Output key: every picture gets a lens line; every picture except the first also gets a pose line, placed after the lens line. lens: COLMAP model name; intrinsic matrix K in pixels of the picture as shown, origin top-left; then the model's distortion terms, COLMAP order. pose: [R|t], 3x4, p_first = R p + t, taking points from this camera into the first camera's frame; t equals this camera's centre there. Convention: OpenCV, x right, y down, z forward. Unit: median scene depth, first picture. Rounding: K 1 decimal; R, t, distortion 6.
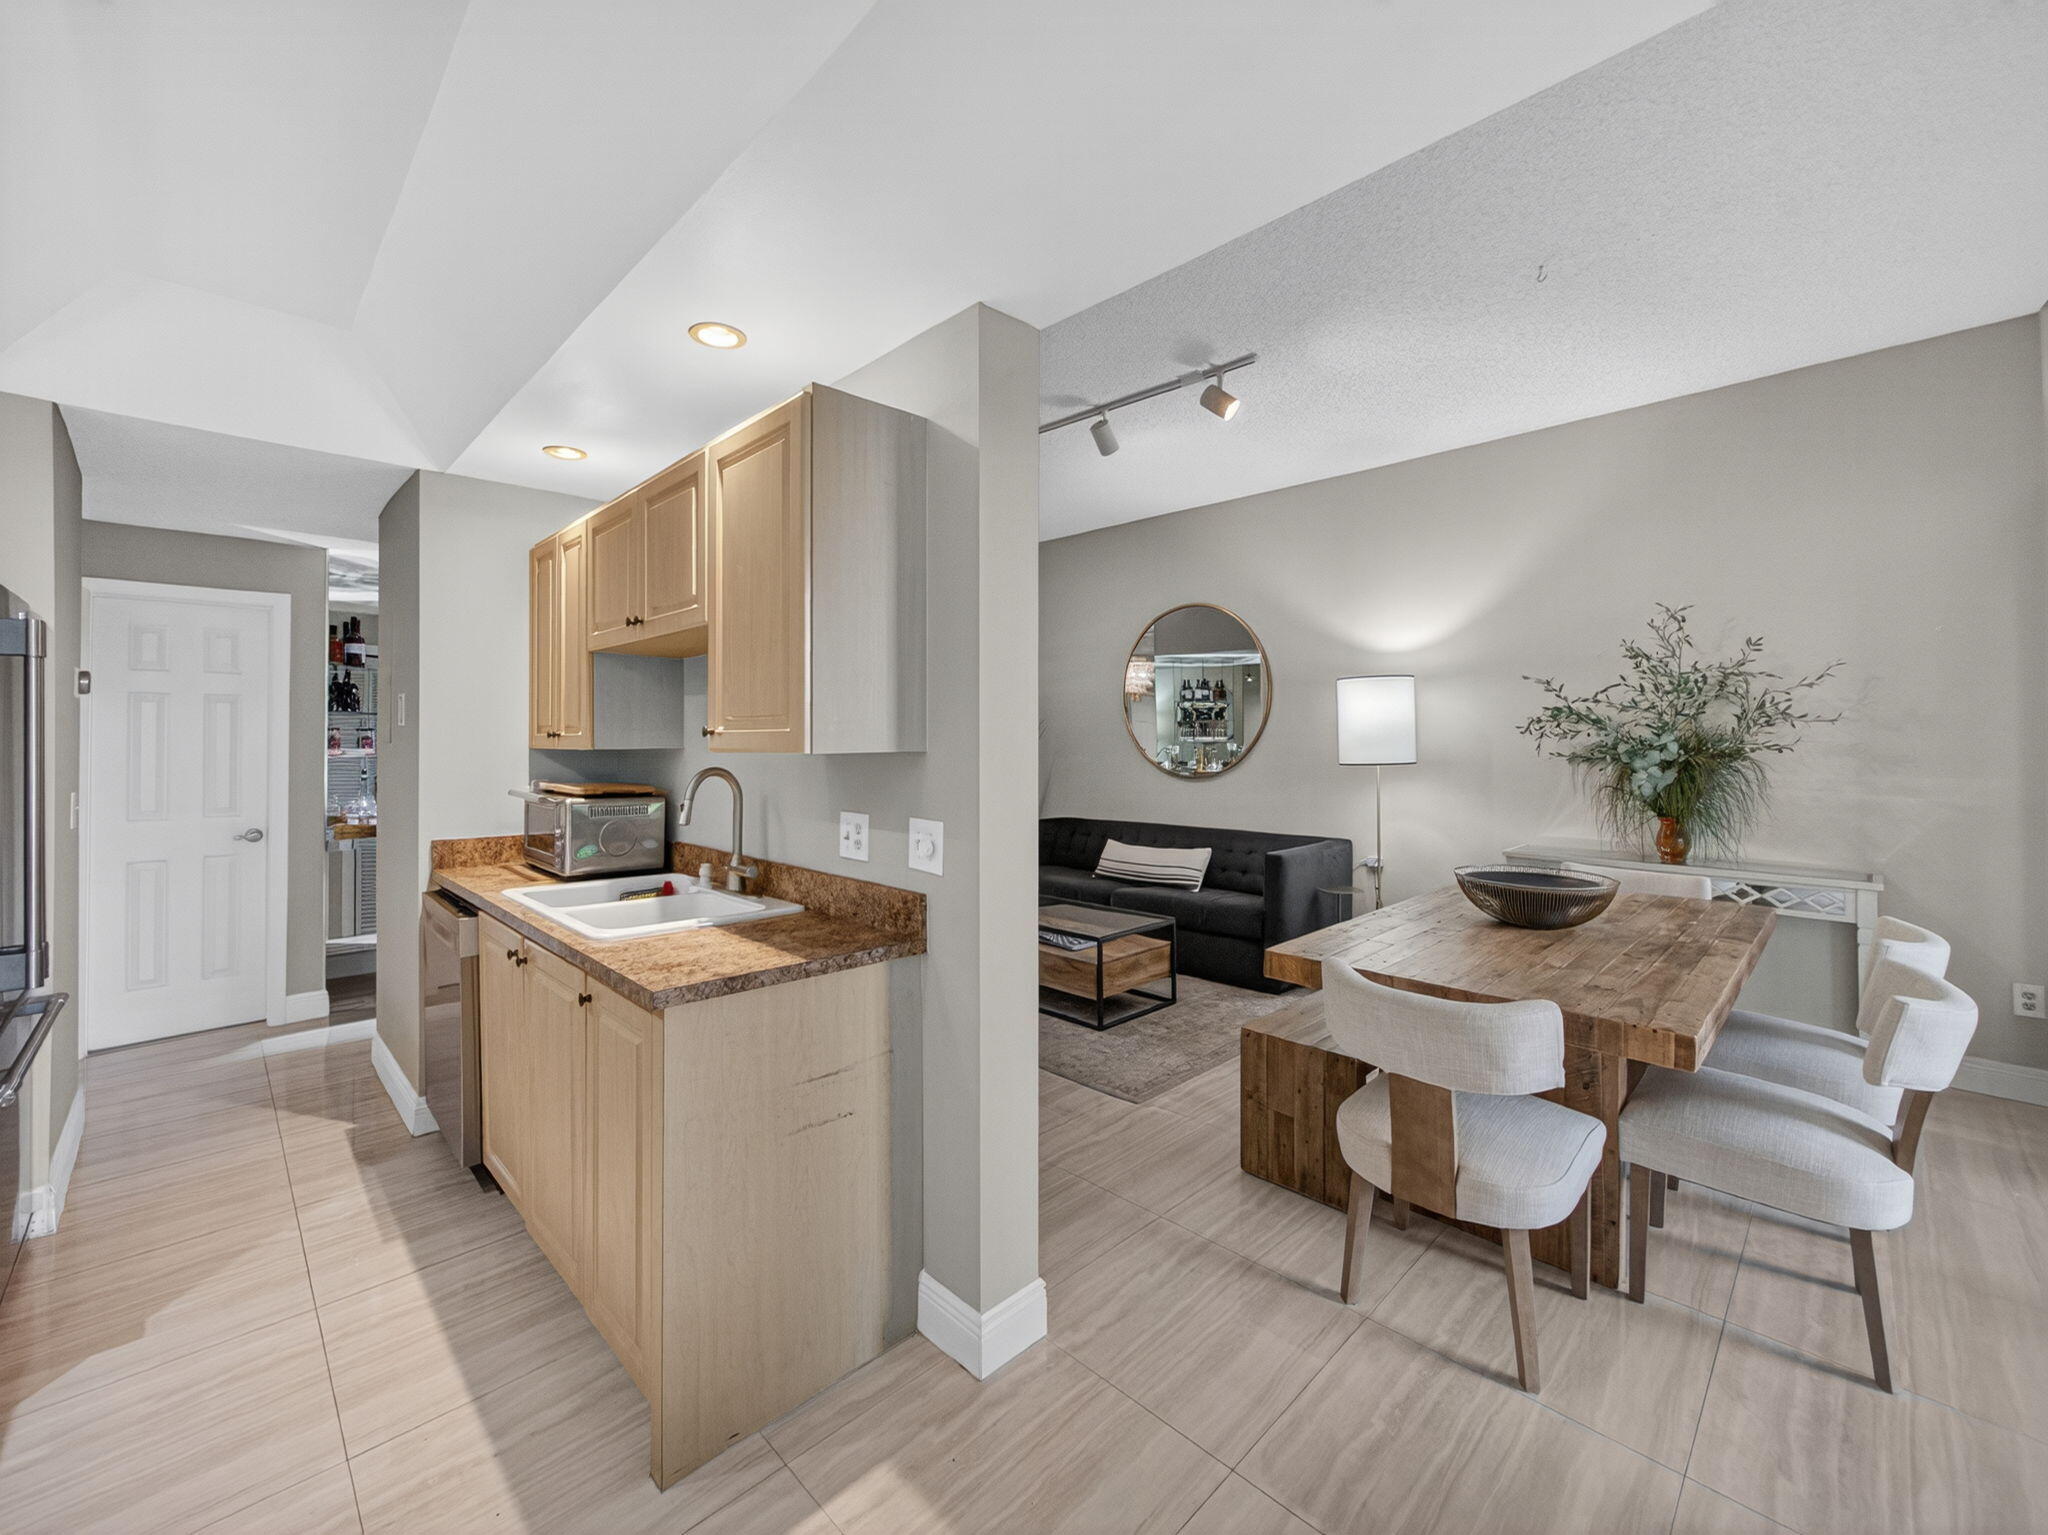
lens RADIAL K [[842.3, 0, 1010.7], [0, 842.3, 747.9], [0, 0, 1]] dist [-0.014733, 0.003272]
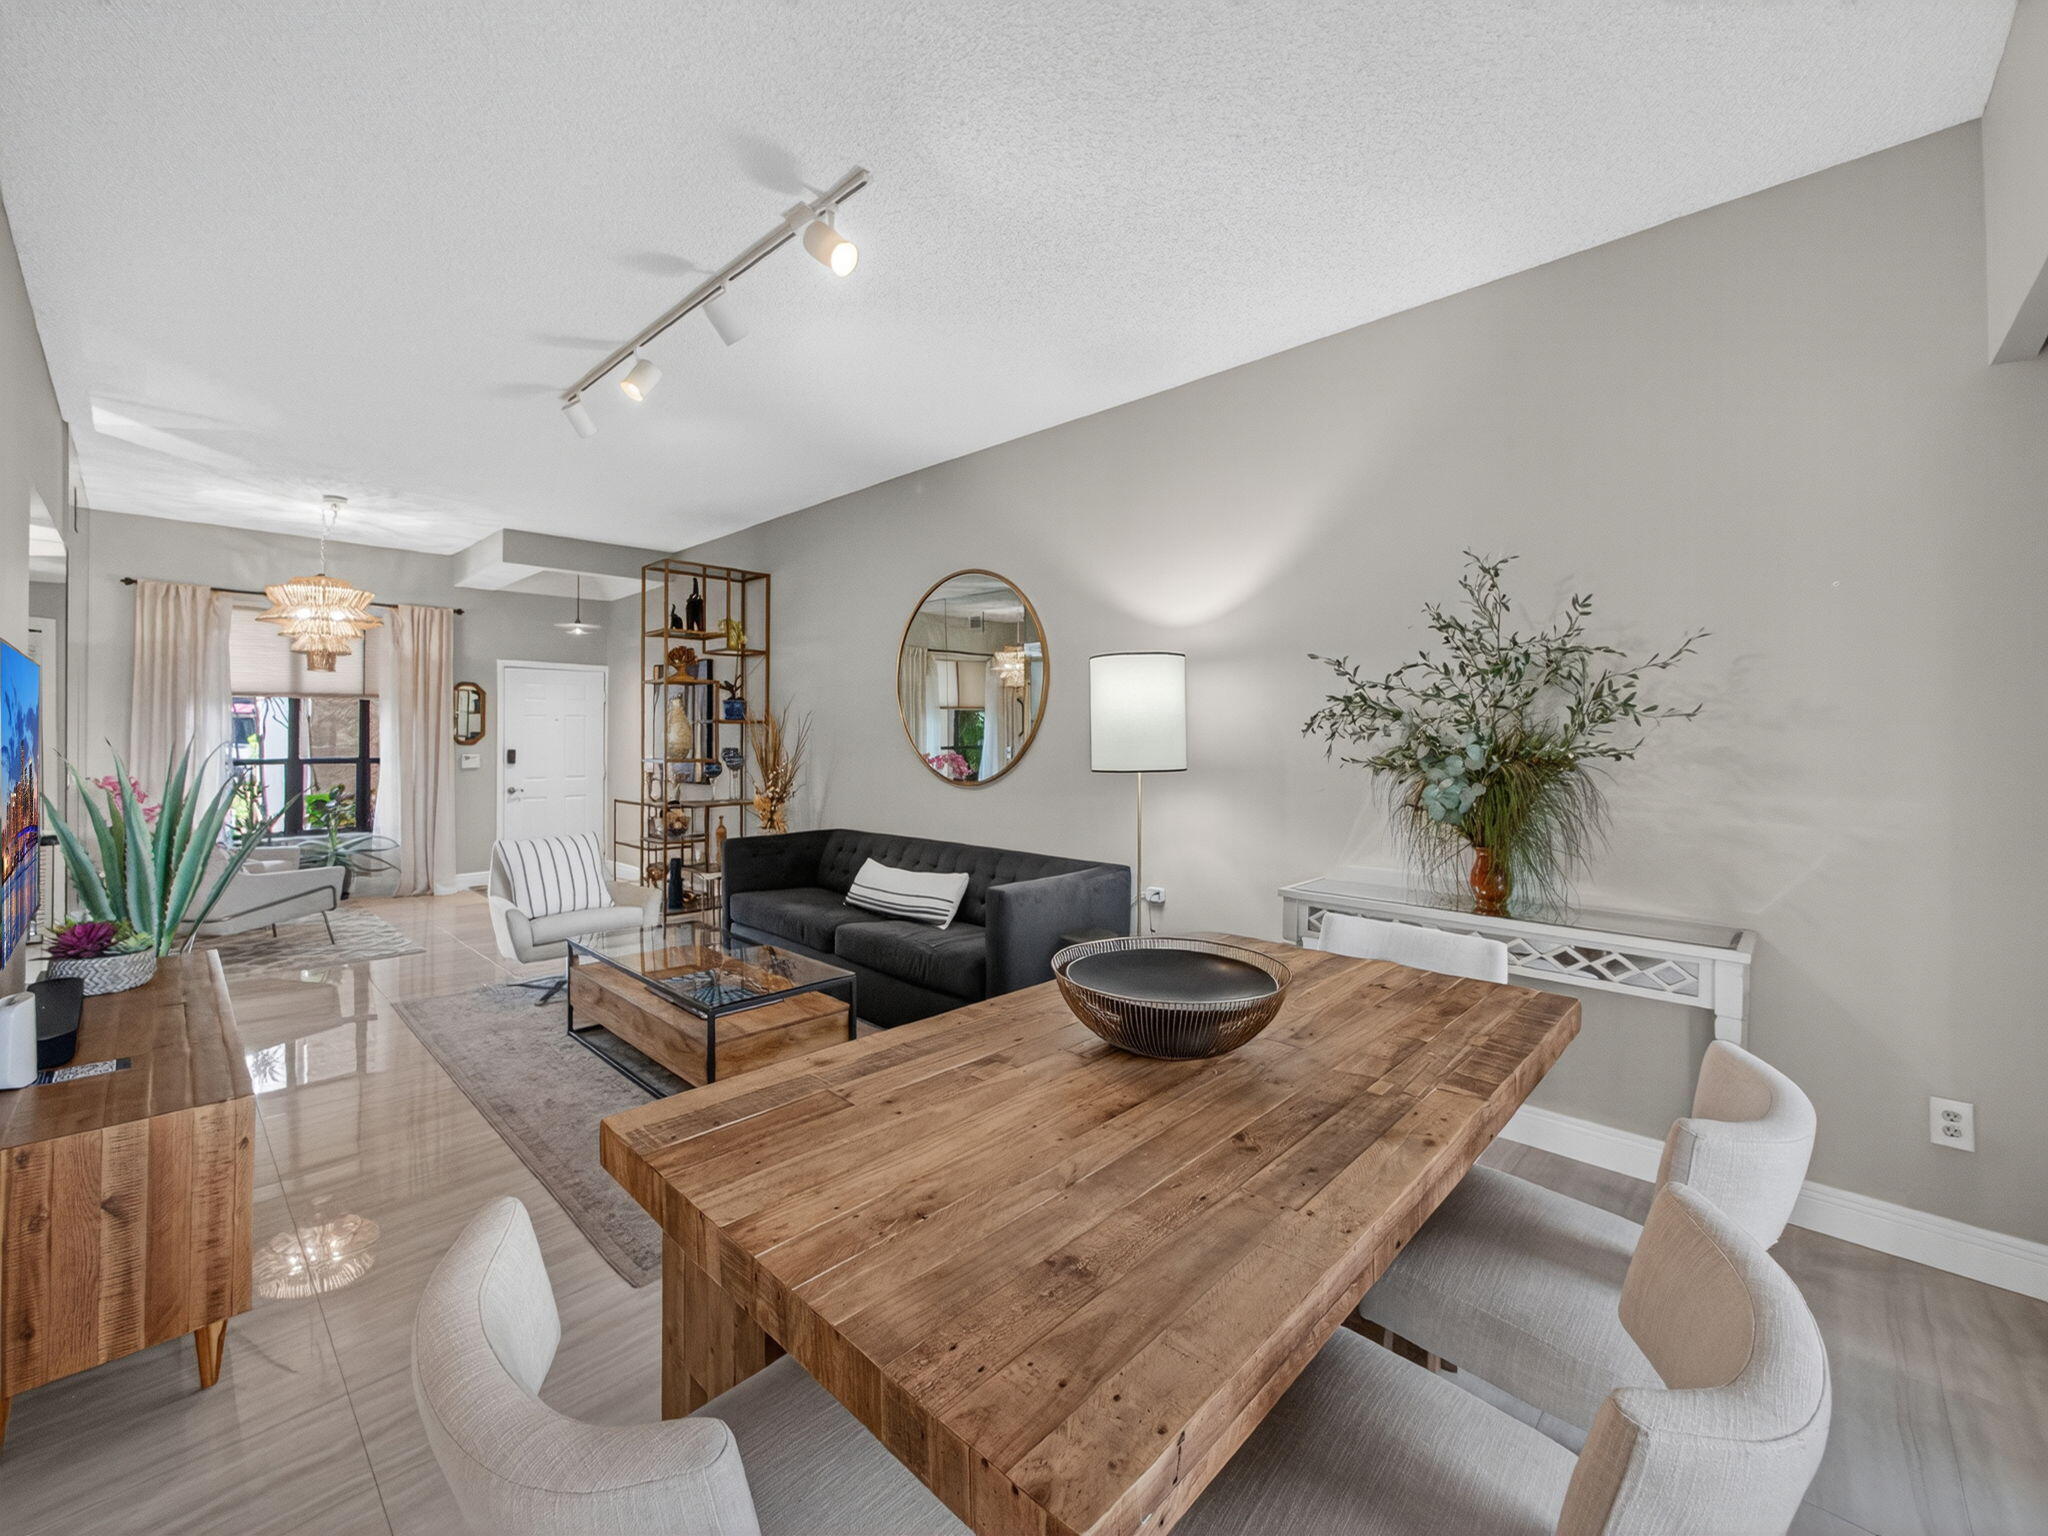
lens RADIAL K [[842.3, 0, 1020.4], [0, 842.3, 747.6], [0, 0, 1]] dist [-0.014733, 0.003272]
pose [[0.999248, 0.005653, 0.038357, 0.357163], [-0.005858, 0.999969, 0.005228, -0.005509], [-0.038326, -0.005449, 0.999250, 0.286549]]
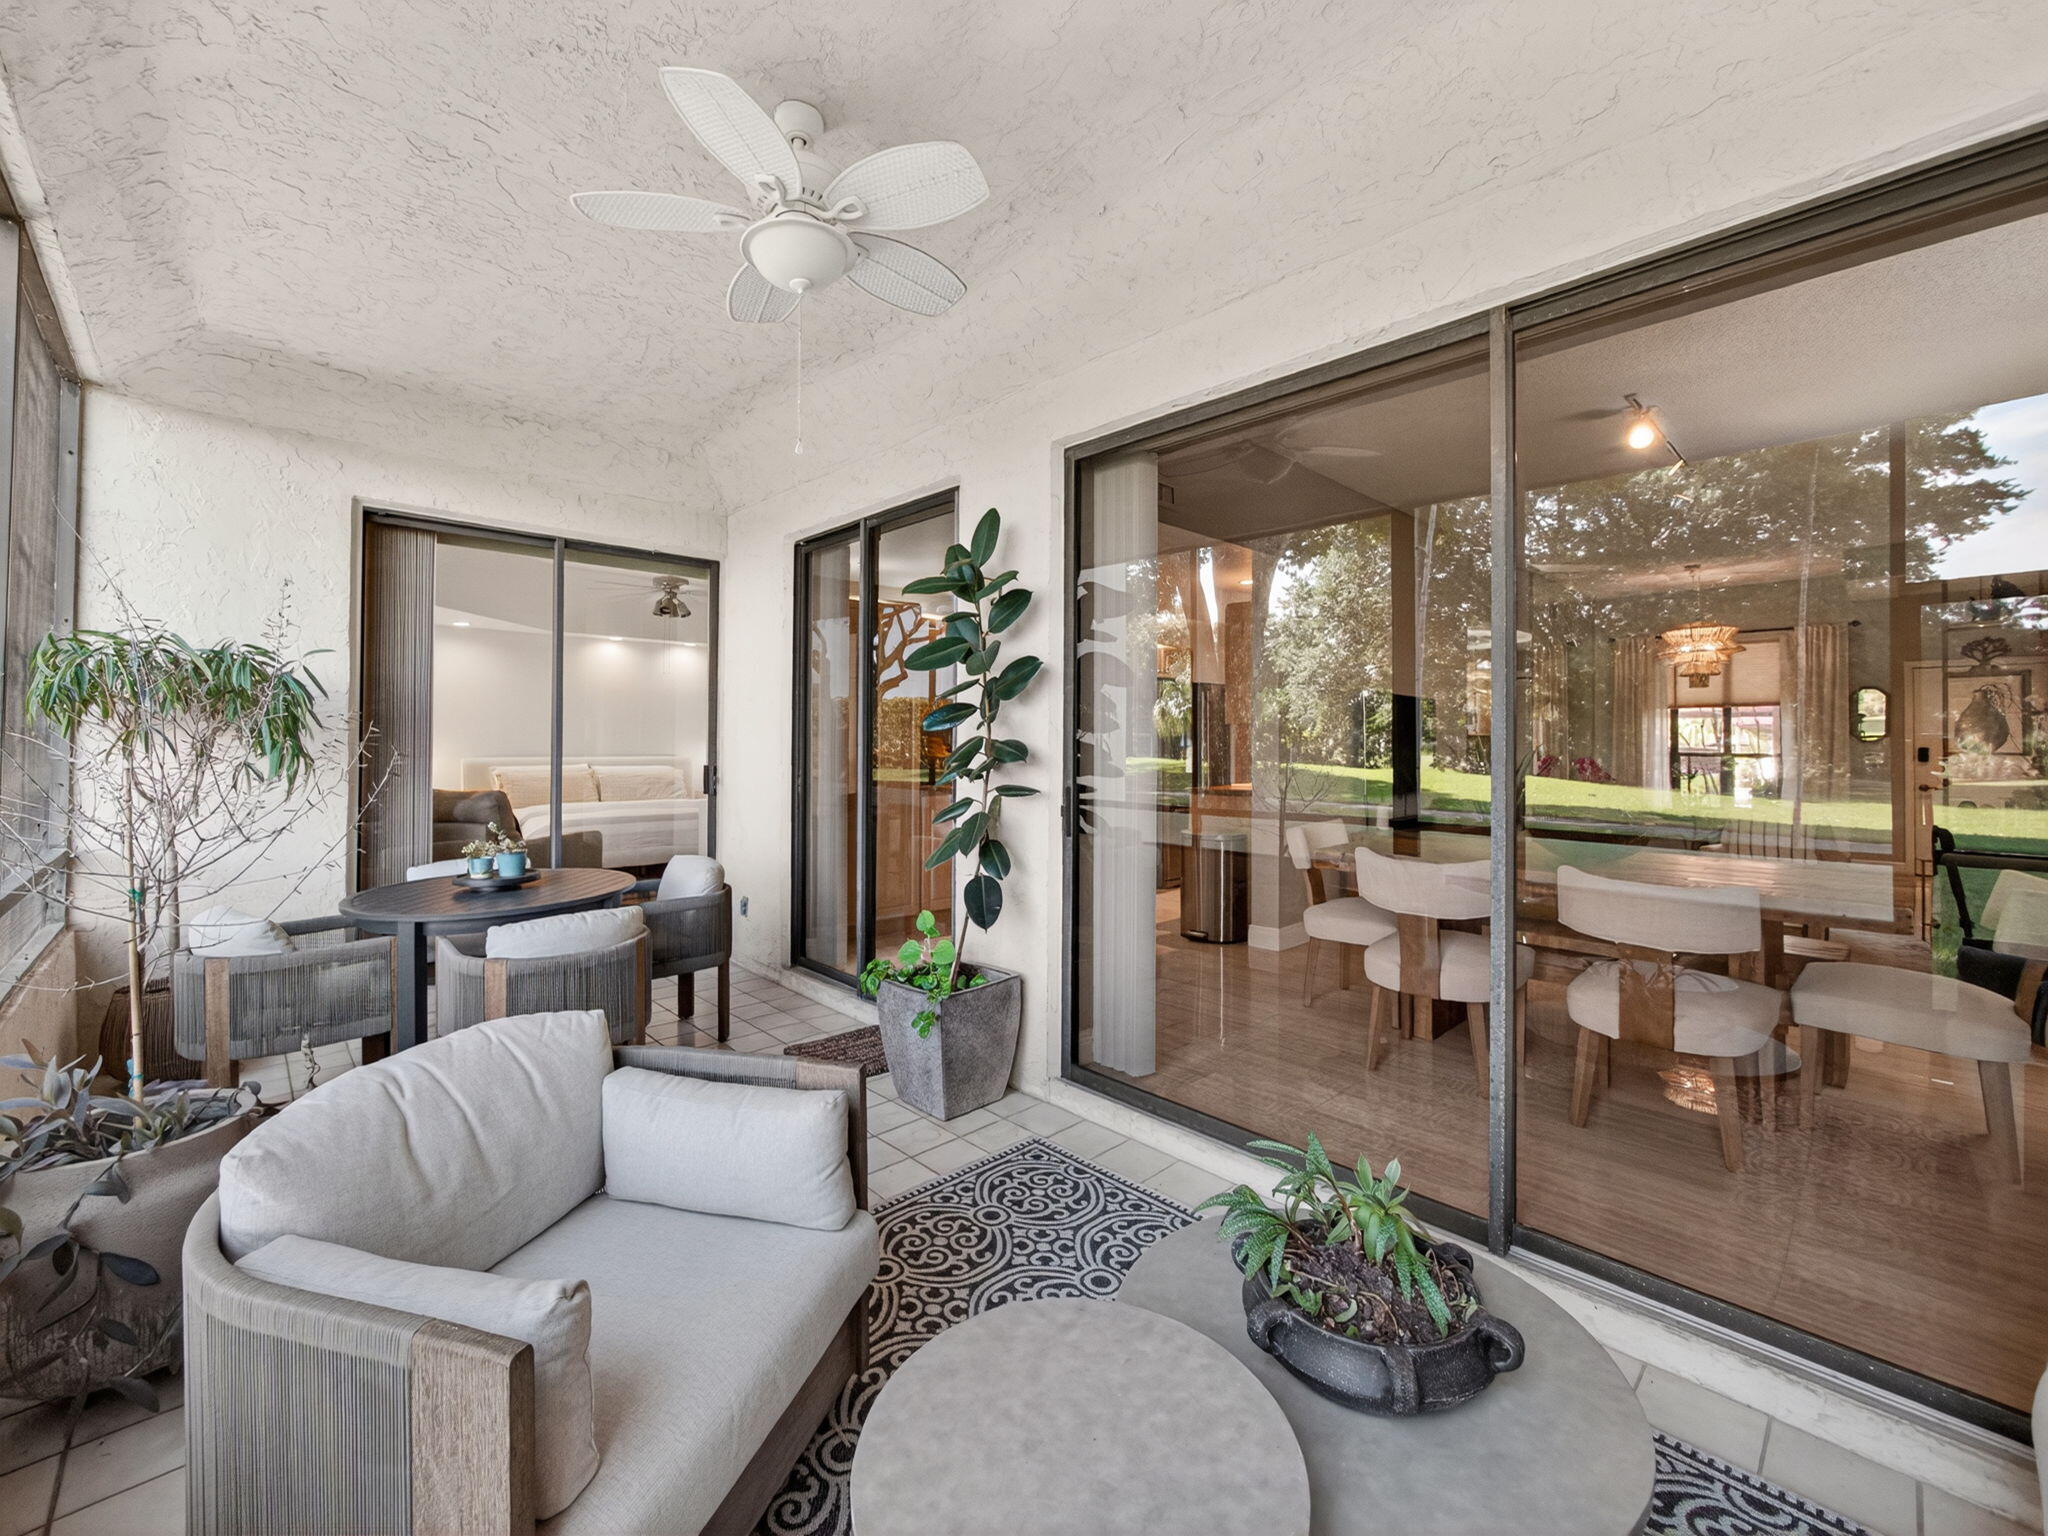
lens RADIAL K [[842.3, 0, 1024.2], [0, 842.3, 750.1], [0, 0, 1]] dist [-0.014733, 0.003272]
pose [[-0.020390, 0.003758, -0.999785, 0.593595], [-0.011985, 0.999920, 0.004003, 0.005956], [0.999720, 0.012064, -0.020344, 0.260808]]
